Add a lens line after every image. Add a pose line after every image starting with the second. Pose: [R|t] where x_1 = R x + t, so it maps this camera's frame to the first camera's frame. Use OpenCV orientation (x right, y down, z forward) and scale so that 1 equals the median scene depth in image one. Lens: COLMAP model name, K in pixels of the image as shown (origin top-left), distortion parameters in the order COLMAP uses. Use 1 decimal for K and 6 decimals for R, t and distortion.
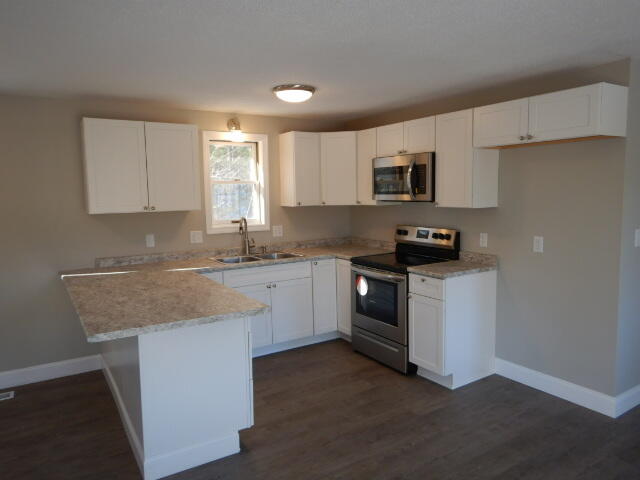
lens RADIAL K [[459.3, 0, 321.5], [0, 459.3, 237.4], [0, 0, 1]] dist [0.014107, -0.004728]
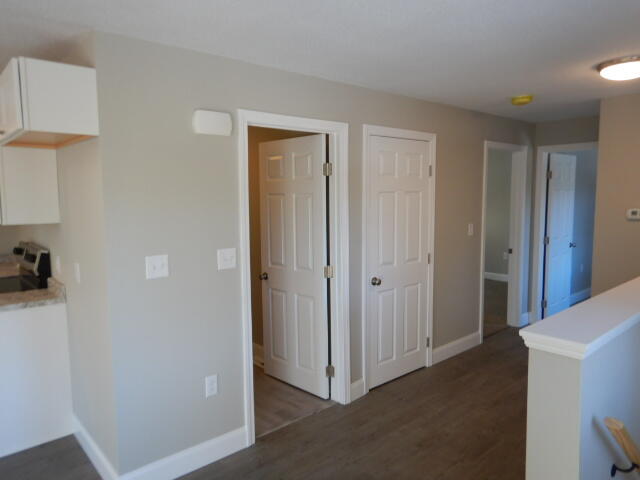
lens RADIAL K [[459.3, 0, 318.9], [0, 459.3, 242.1], [0, 0, 1]] dist [0.014107, -0.004728]
pose [[0.988496, 0.008951, 0.150979, 0.704032], [-0.008154, 0.999949, -0.005897, -0.033160], [-0.151024, 0.004598, 0.988519, 0.157658]]
